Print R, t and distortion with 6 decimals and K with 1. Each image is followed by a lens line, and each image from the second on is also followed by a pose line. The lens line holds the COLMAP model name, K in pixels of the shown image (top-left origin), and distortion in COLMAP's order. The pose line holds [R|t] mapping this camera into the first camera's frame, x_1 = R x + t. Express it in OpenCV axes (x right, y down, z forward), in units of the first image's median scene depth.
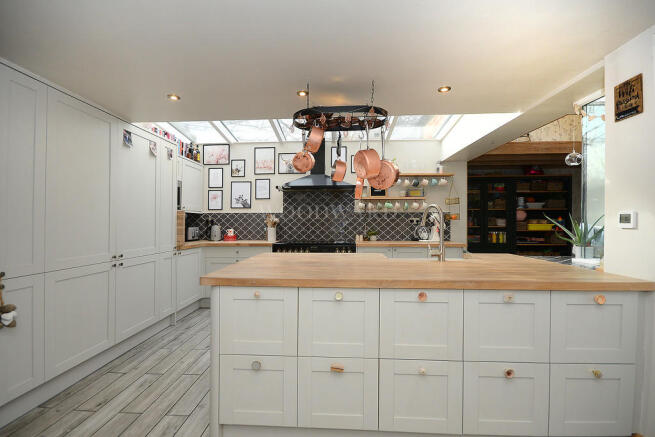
lens RADIAL K [[291.0, 0, 327.9], [0, 291.0, 224.6], [0, 0, 1]] dist [0.005011, -0.002082]
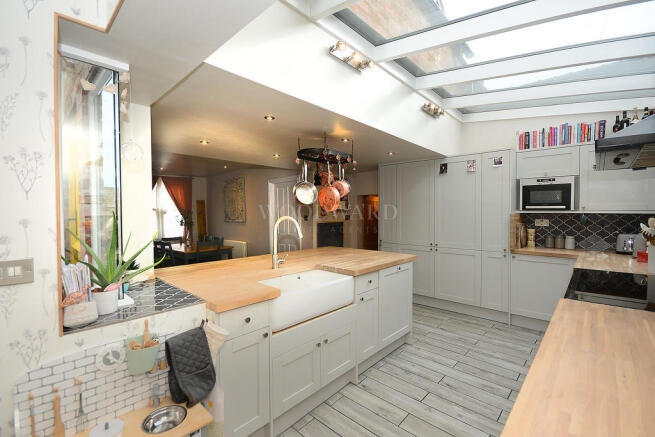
lens RADIAL K [[291.0, 0, 325.4], [0, 291.0, 217.9], [0, 0, 1]] dist [0.005011, -0.002082]
pose [[-0.634366, 0.012503, -0.772932, 0.591589], [-0.006740, 0.999742, 0.021704, -0.045710], [0.773004, 0.018978, -0.634118, 0.996685]]
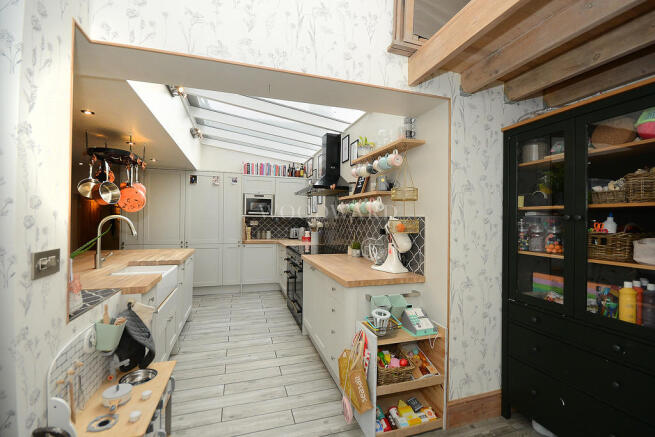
lens RADIAL K [[291.0, 0, 331.7], [0, 291.0, 218.3], [0, 0, 1]] dist [0.005011, -0.002082]
pose [[0.366909, 0.000195, -0.930257, 0.914835], [-0.017812, 0.999818, -0.006815, -0.034185], [0.930086, 0.019071, 0.366845, 0.762604]]
